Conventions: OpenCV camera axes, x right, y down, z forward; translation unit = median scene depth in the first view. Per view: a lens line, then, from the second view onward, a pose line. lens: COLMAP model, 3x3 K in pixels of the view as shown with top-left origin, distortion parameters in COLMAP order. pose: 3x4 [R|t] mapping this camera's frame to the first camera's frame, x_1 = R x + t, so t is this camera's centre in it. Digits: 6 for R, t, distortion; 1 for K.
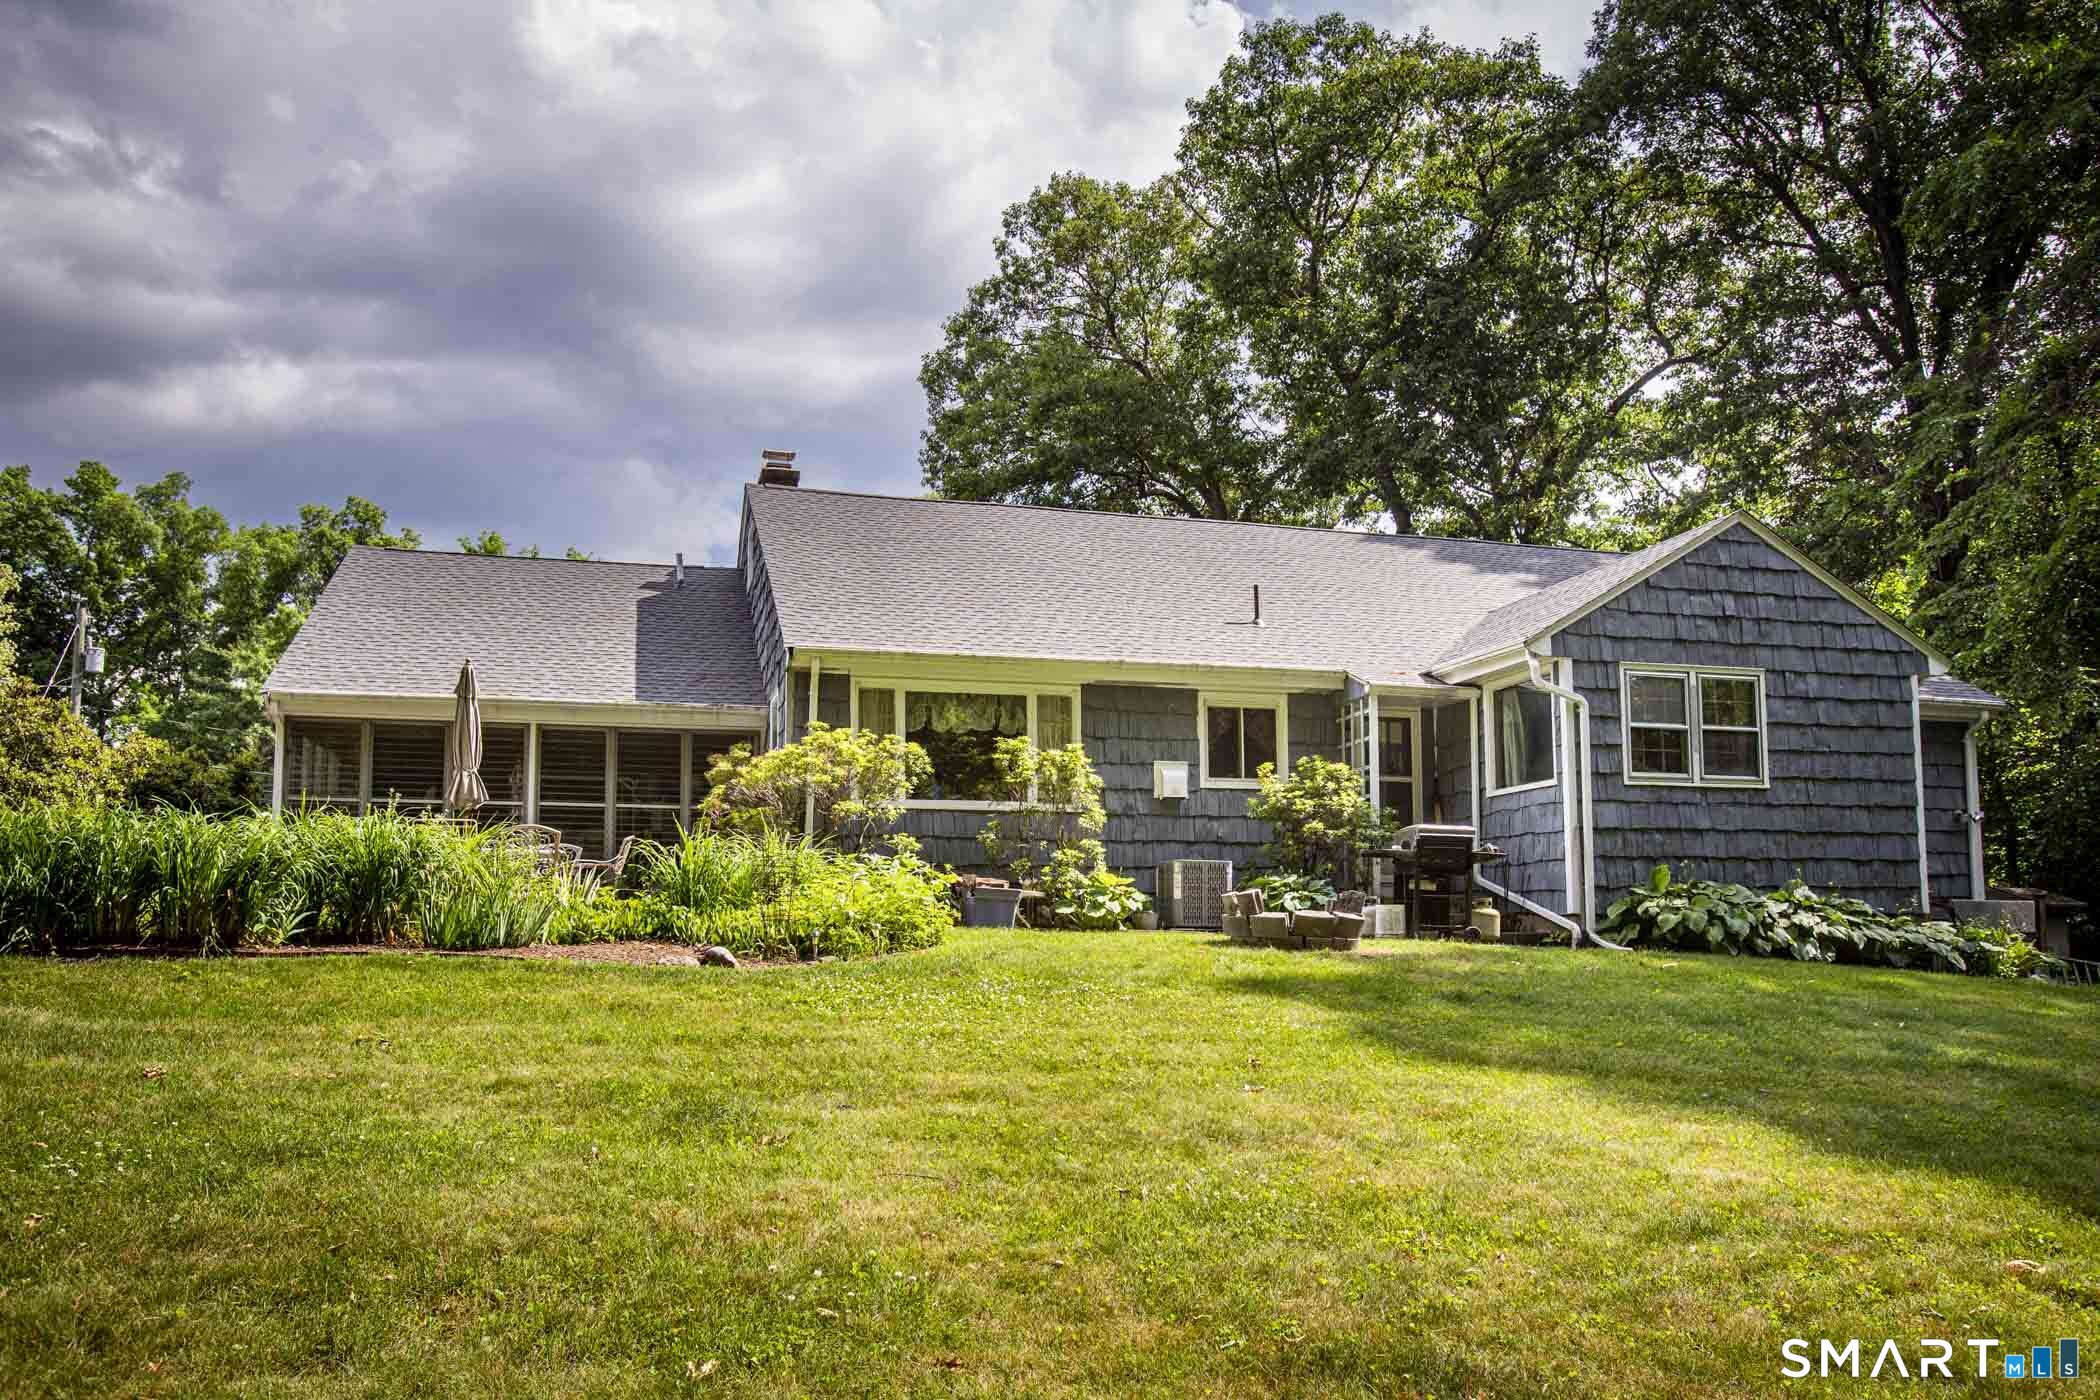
lens RADIAL K [[1566.2, 0, 1049.0], [0, 1566.2, 707.6], [0, 0, 1]] dist [0.002949, 0.000391]
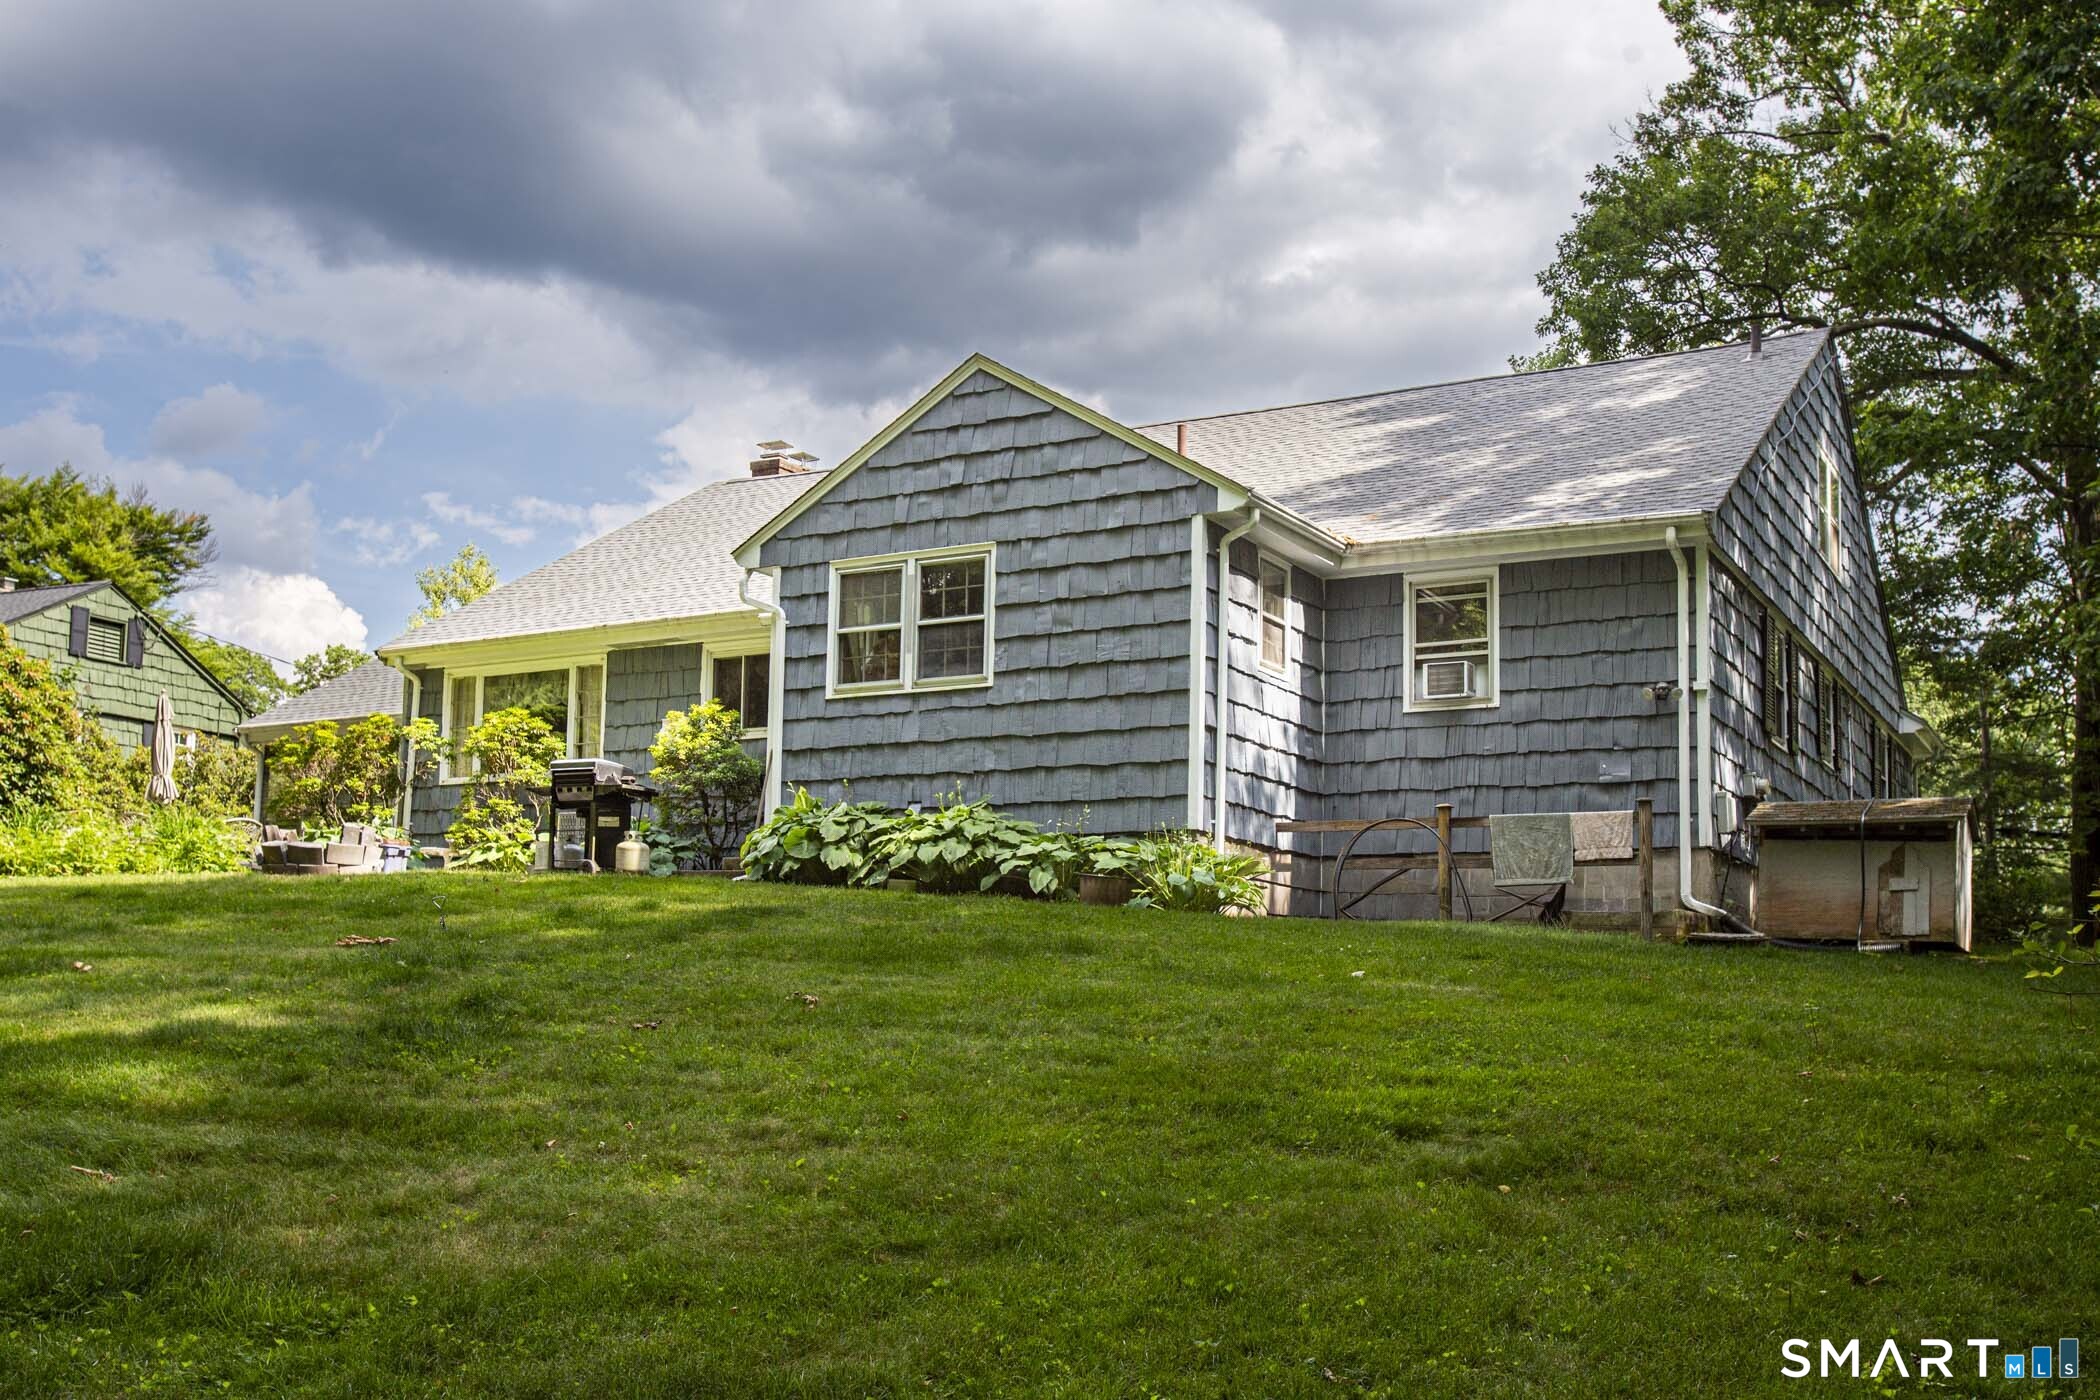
lens RADIAL K [[2024.3, 0, 1052.4], [0, 2024.3, 687.5], [0, 0, 1]] dist [0.000994, 0.000000]
pose [[0.725914, -0.100569, -0.680393, 1.203192], [0.091270, 0.994588, -0.049634, 0.107683], [0.681702, -0.026069, 0.731165, 0.246361]]
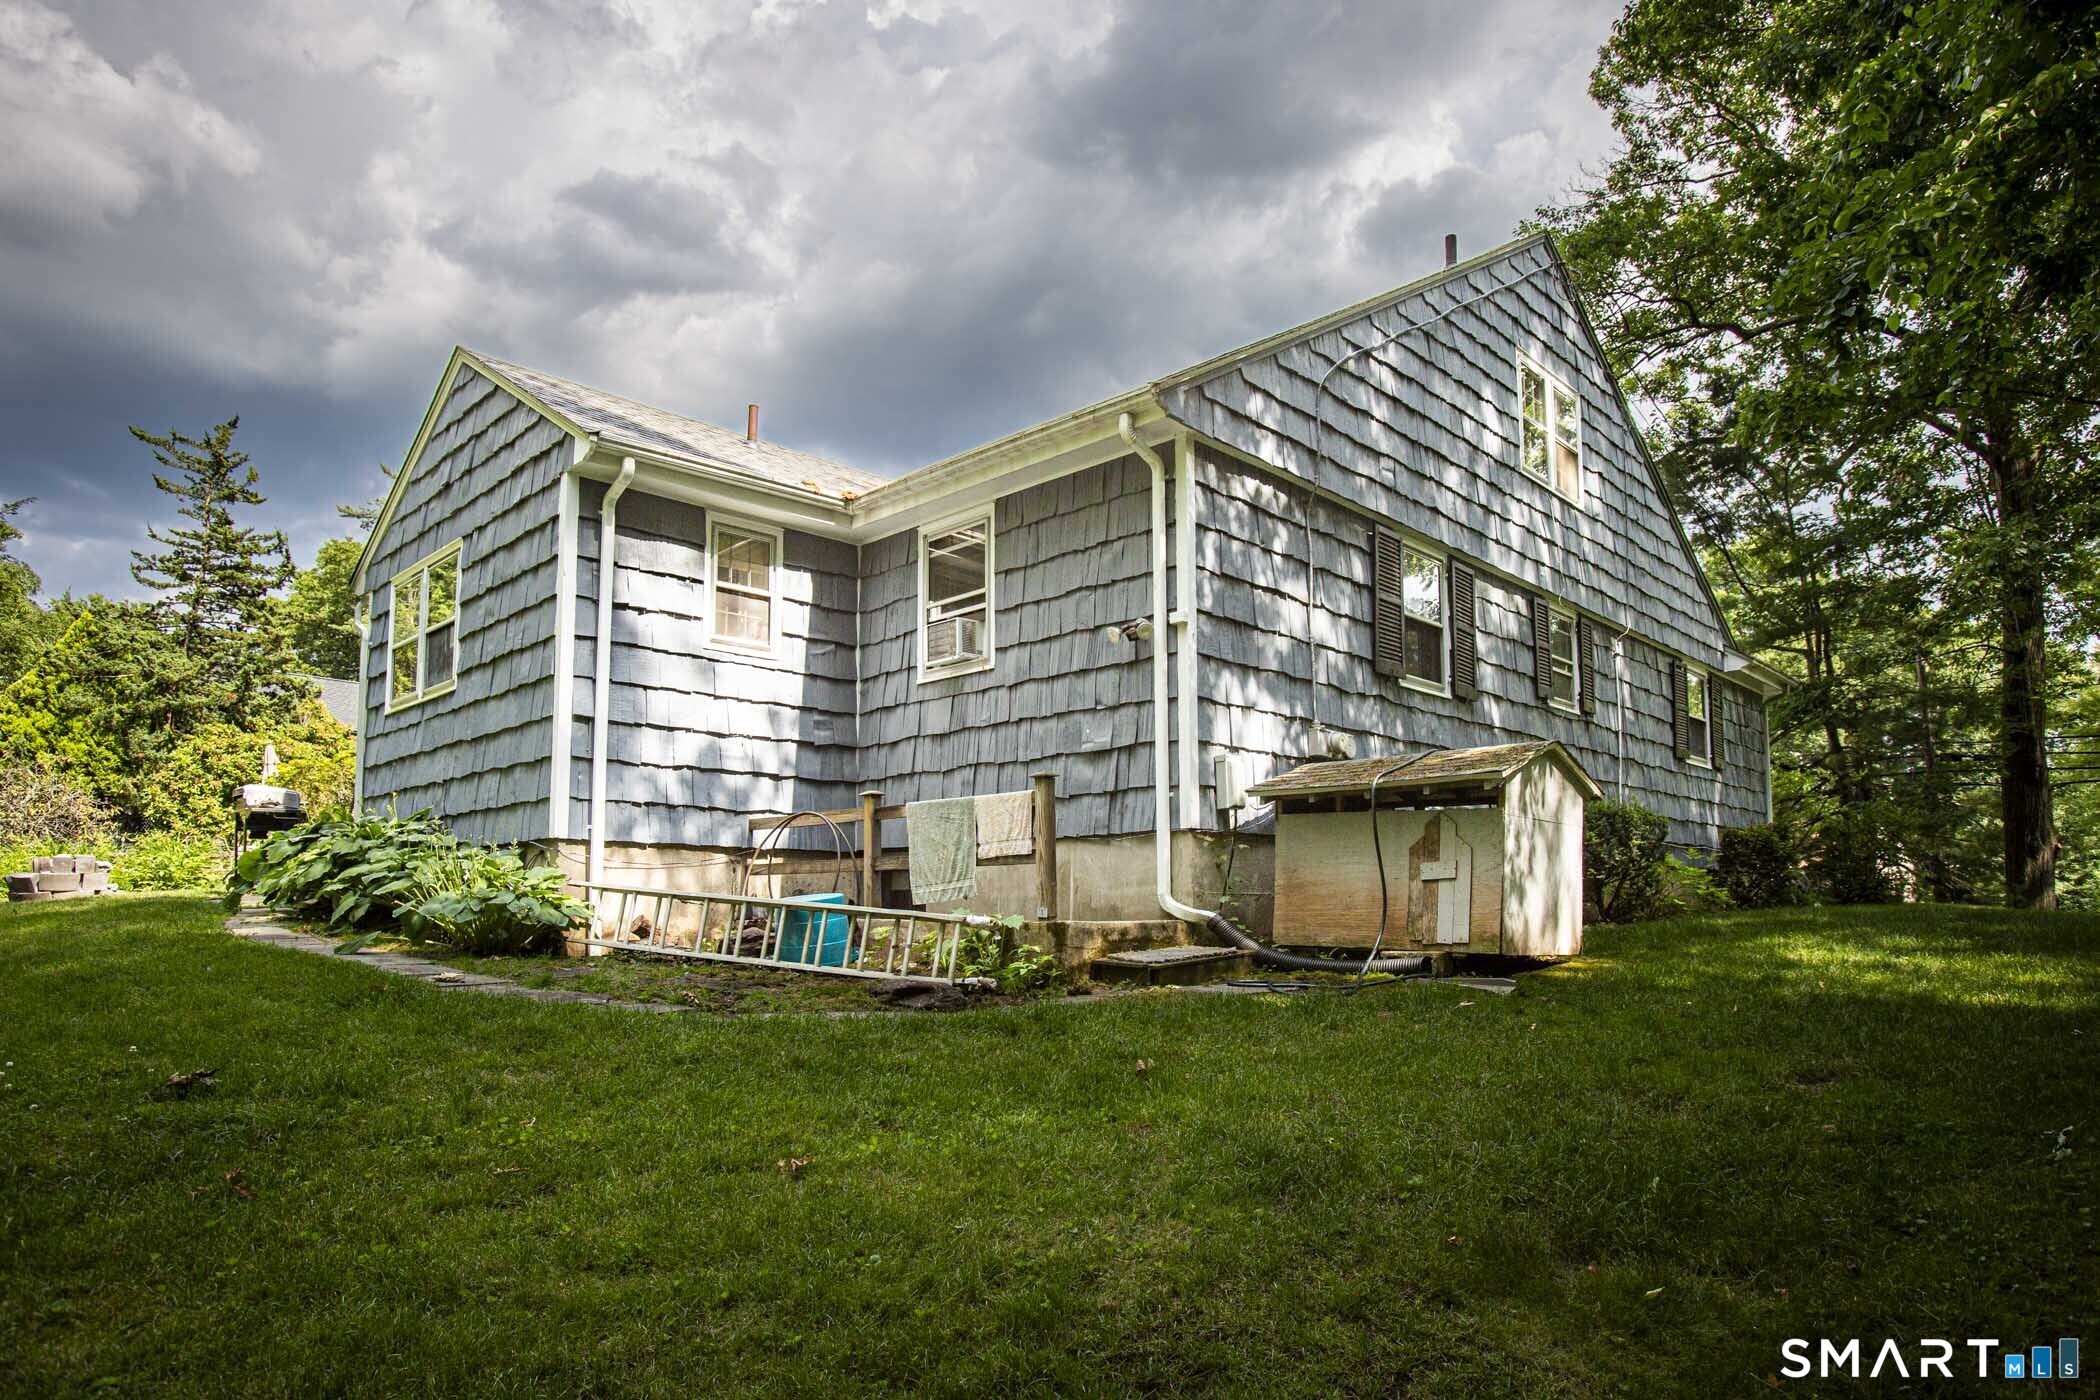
lens RADIAL K [[1230.4, 0, 1047.9], [0, 1230.4, 722.7], [0, 0, 1]] dist [-0.022443, 0.002183]
pose [[0.520708, -0.136053, -0.842825, 1.111596], [0.147829, 0.986676, -0.067943, 0.151756], [0.840839, -0.089215, 0.533883, 0.932521]]
